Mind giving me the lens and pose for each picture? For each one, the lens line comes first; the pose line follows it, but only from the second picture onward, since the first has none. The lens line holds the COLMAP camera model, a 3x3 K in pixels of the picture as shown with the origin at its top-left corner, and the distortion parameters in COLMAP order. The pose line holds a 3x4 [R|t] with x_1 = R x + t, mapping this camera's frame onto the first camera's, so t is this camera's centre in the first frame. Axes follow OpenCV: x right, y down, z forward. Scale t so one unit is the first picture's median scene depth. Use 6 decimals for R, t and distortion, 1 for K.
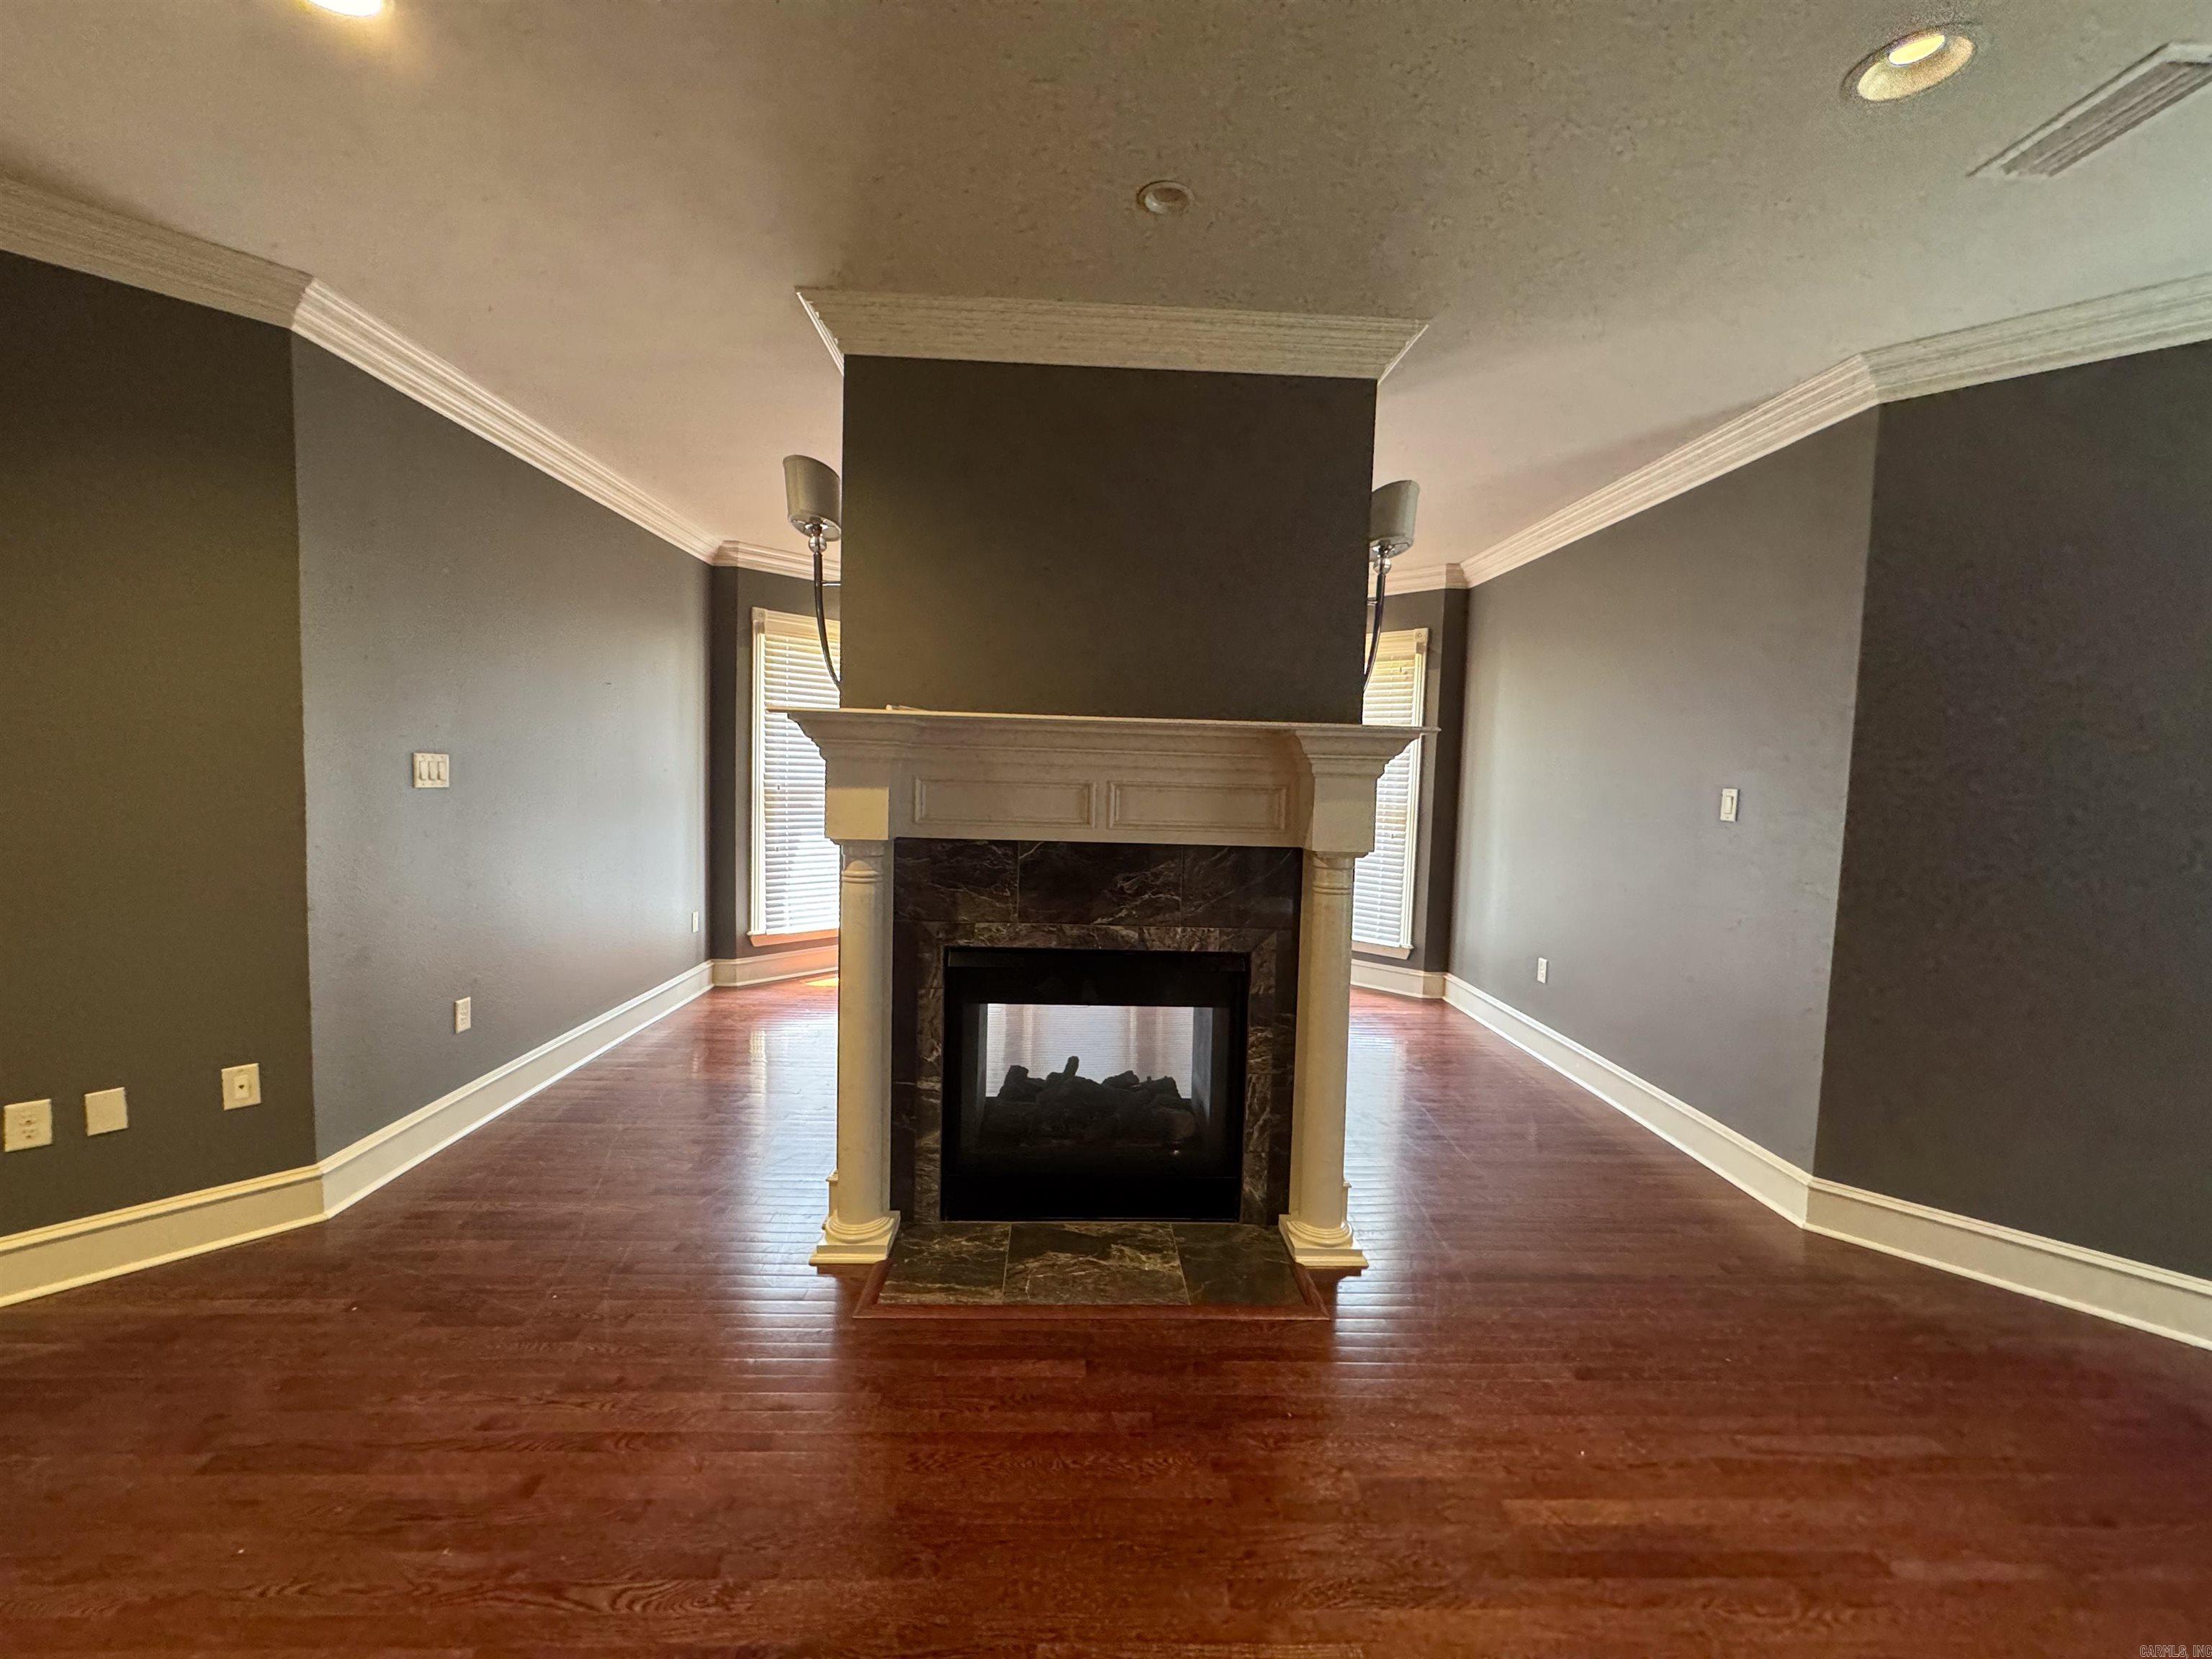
lens RADIAL K [[886.4, 0, 1096.9], [0, 886.4, 822.1], [0, 0, 1]] dist [0.000368, 0.000698]
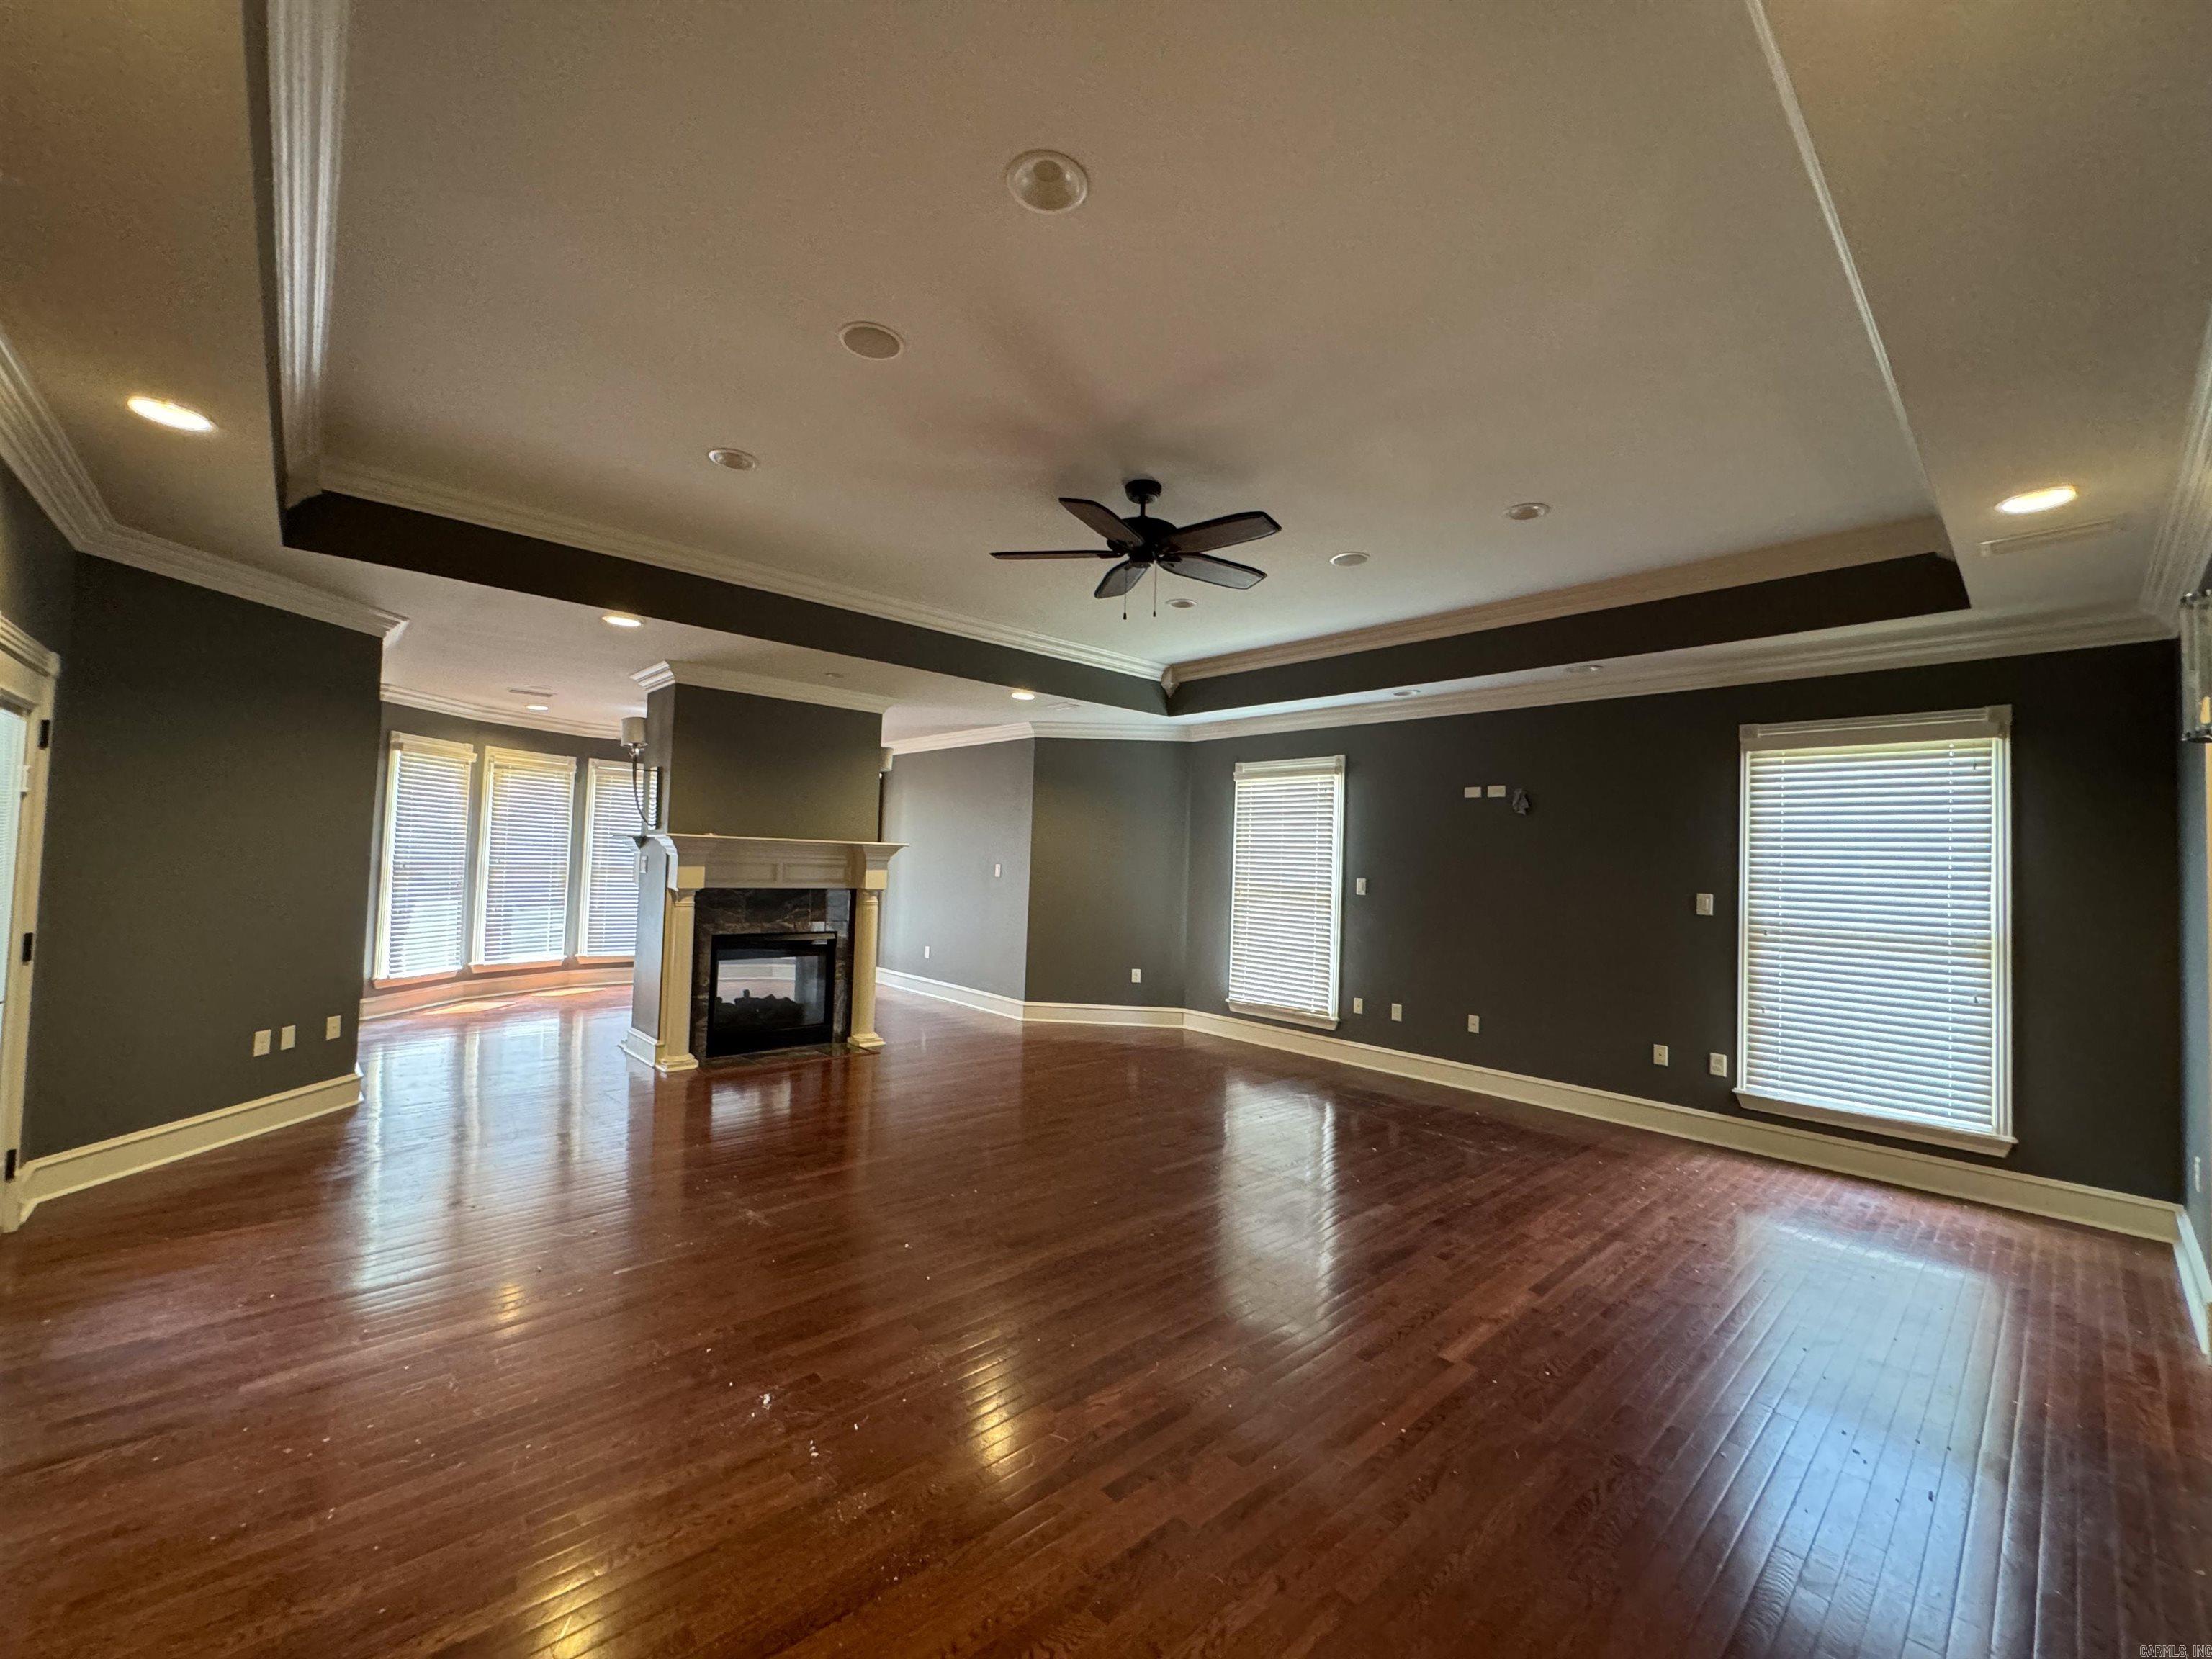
lens RADIAL K [[886.4, 0, 1102.5], [0, 886.4, 828.1], [0, 0, 1]] dist [0.000368, 0.000698]
pose [[0.757946, 0.019893, 0.652014, -0.858760], [0.027974, 0.997624, -0.062956, 0.035893], [-0.651717, 0.065957, 0.755589, -1.338814]]
